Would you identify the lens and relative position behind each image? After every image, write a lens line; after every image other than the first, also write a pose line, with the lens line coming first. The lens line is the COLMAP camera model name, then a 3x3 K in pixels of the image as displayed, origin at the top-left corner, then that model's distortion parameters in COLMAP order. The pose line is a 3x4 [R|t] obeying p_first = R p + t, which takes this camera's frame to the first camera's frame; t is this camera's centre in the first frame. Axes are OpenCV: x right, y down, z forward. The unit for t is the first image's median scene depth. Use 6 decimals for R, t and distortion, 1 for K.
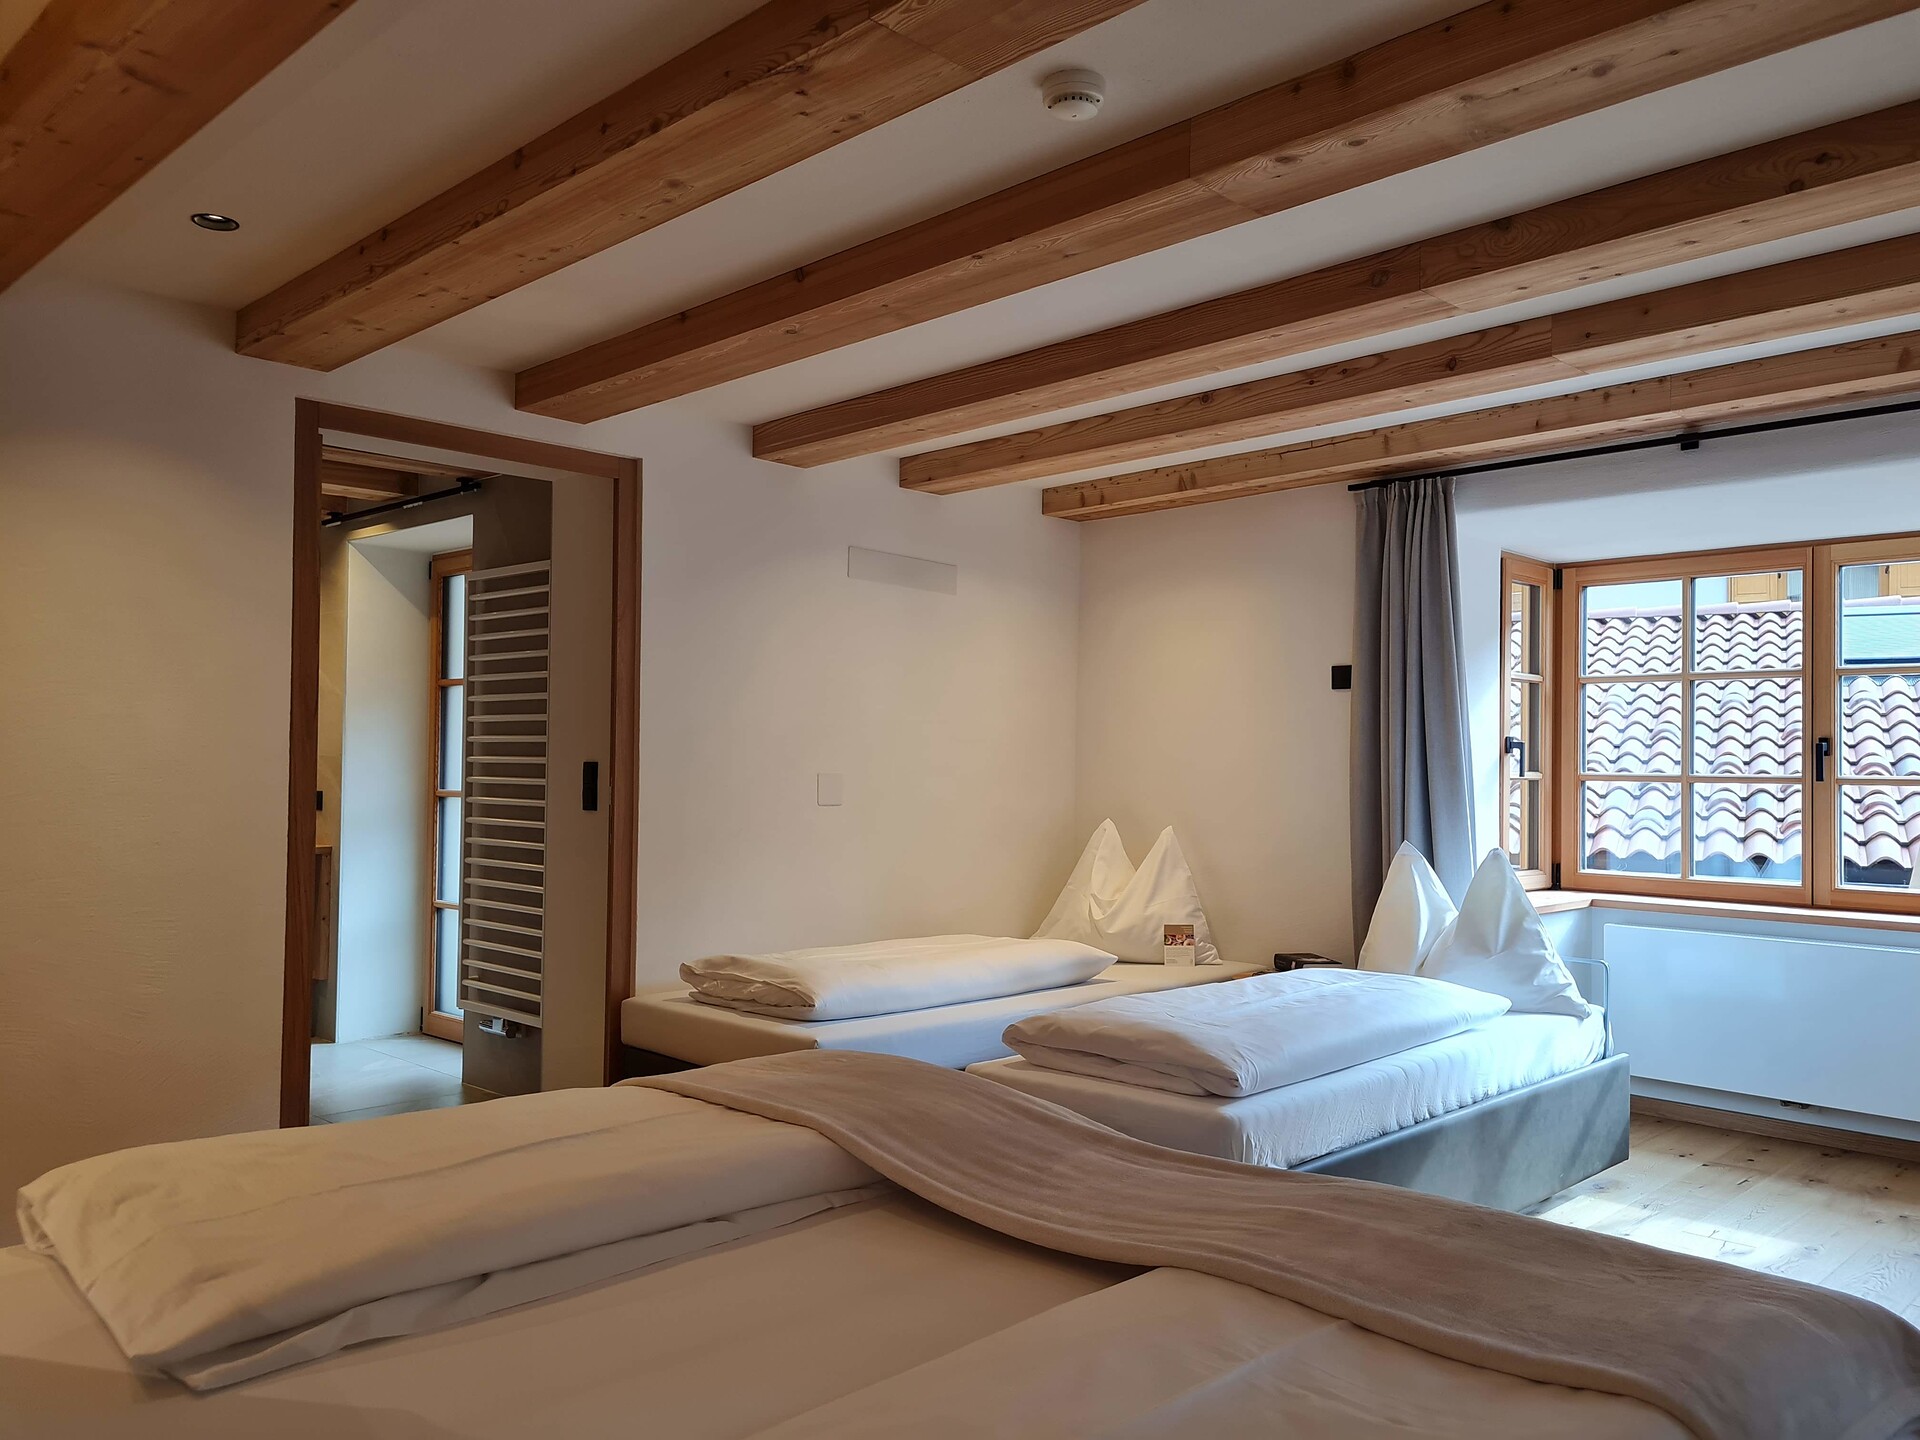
lens RADIAL K [[1451.8, 0, 986.1], [0, 1451.8, 728.9], [0, 0, 1]] dist [0.068230, -0.066670]
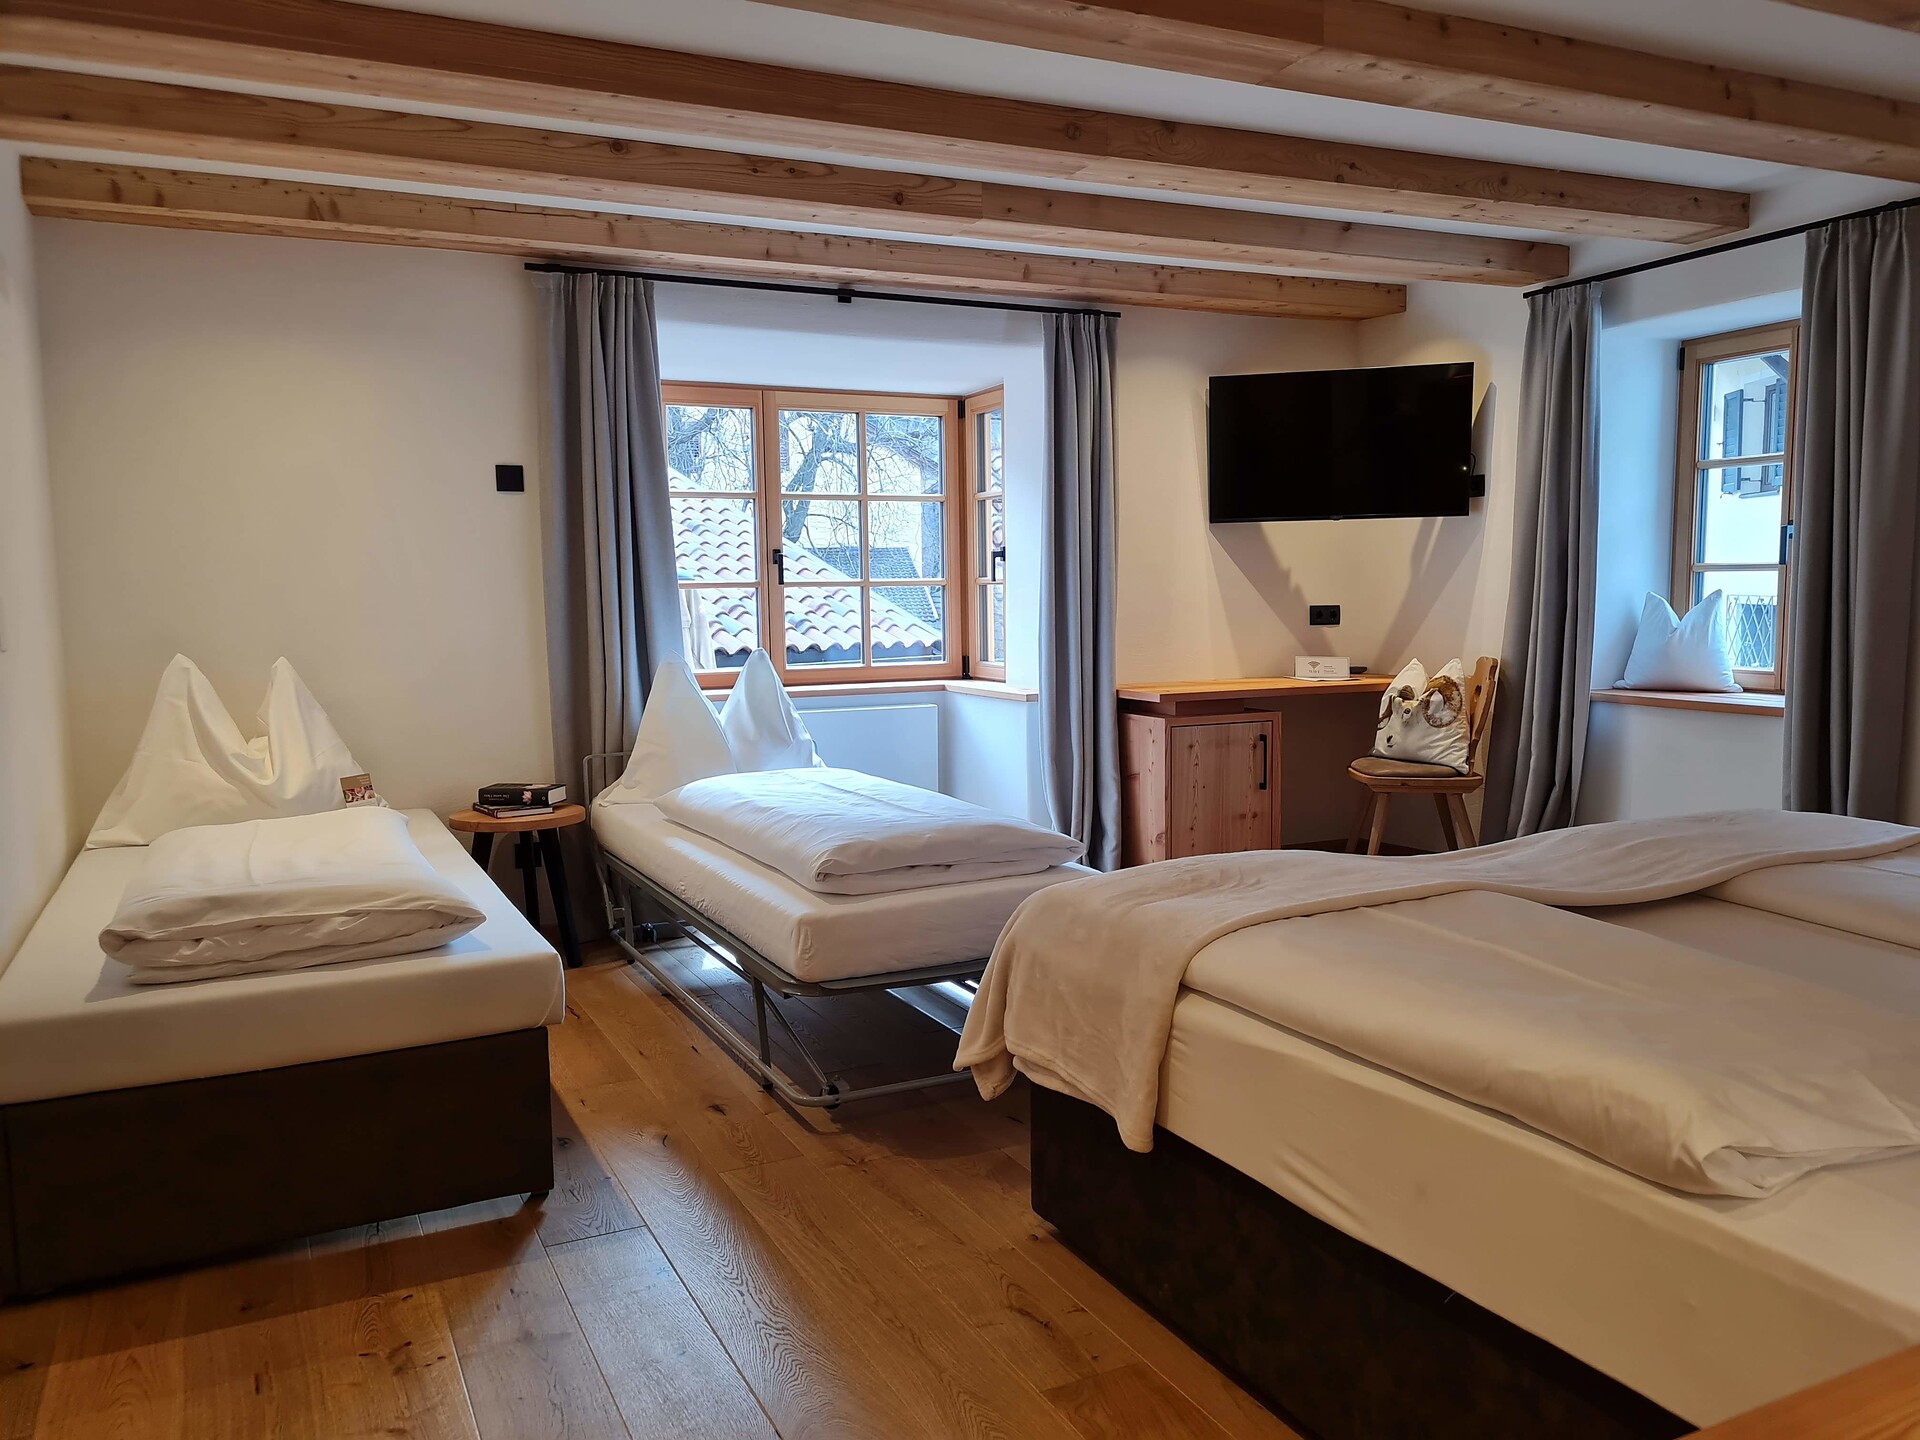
lens RADIAL K [[1451.8, 0, 986.1], [0, 1451.8, 728.9], [0, 0, 1]] dist [0.068230, -0.066670]
pose [[0.331853, -0.108748, 0.937042, -0.605339], [-0.007296, 0.993007, 0.117827, 0.011576], [-0.943303, -0.045938, 0.328739, 0.472060]]
